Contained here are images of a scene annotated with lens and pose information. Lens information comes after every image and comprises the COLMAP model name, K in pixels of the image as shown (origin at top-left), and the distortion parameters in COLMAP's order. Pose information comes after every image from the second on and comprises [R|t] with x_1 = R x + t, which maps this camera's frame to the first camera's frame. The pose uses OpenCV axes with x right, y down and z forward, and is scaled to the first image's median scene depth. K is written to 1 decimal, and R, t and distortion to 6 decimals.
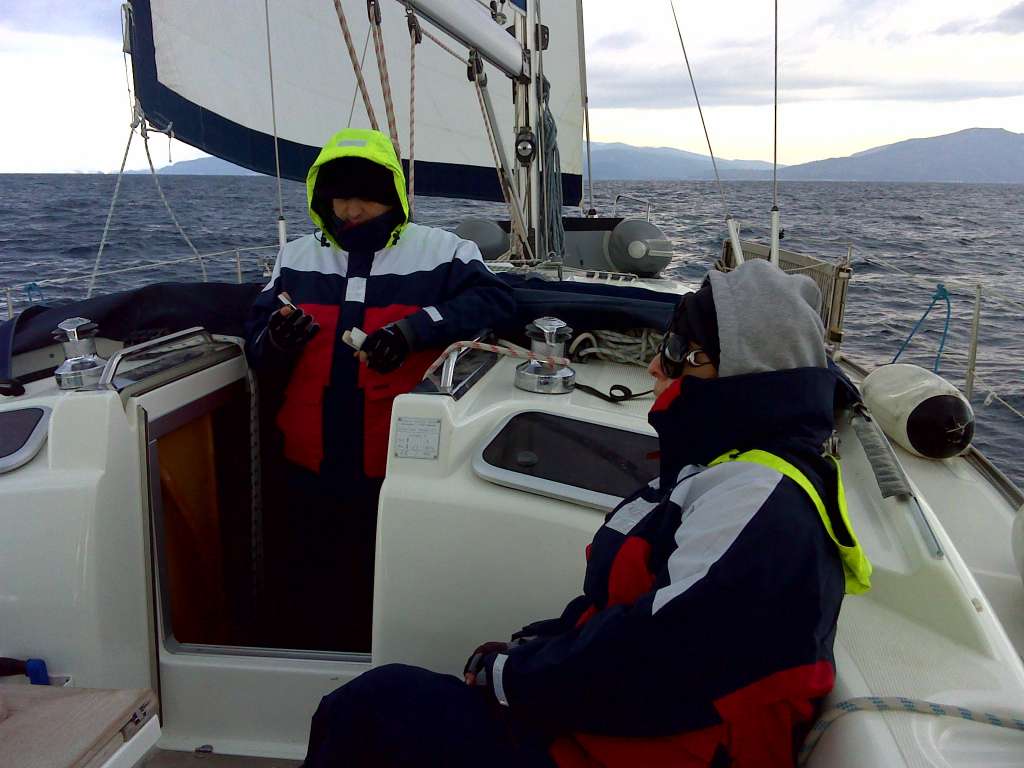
lens RADIAL K [[1219.5, 0, 512.0], [0, 1219.5, 384.0], [0, 0, 1]] dist [-0.020743, -0.003045]
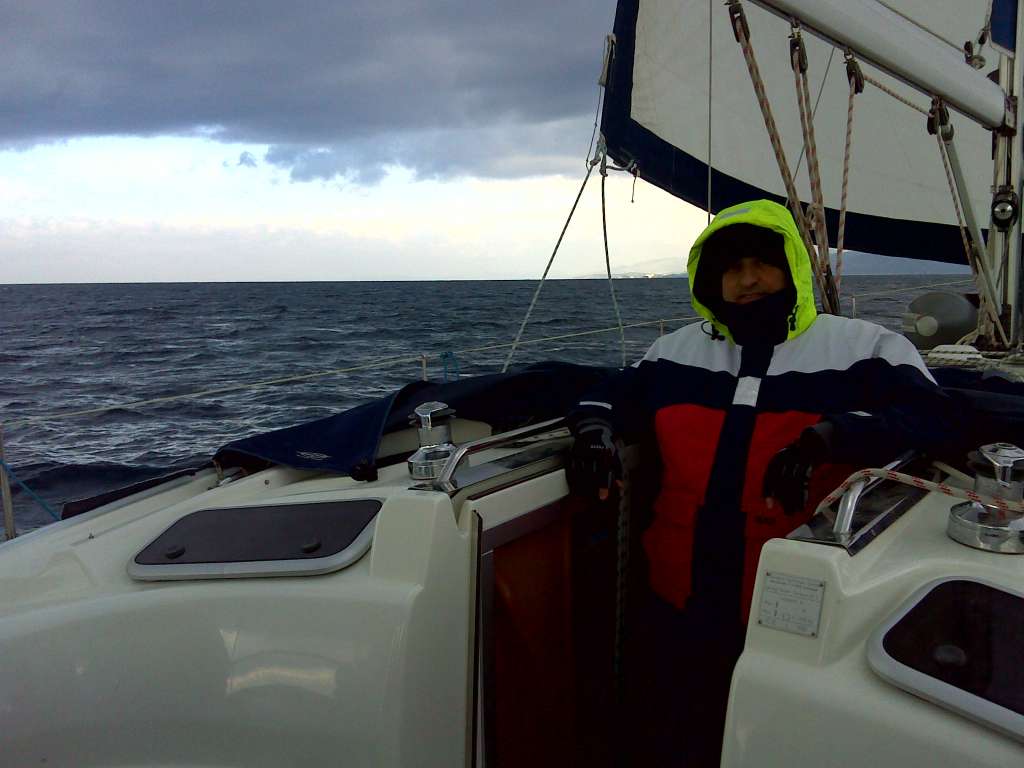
lens RADIAL K [[1005.7, 0, 511.9], [0, 1005.7, 332.2], [0, 0, 1]] dist [0.010062, 0.010668]
pose [[0.891251, 0.039267, -0.451806, 0.038426], [-0.070367, 0.996153, -0.052233, -0.069321], [0.448017, 0.078345, 0.890586, 0.326593]]
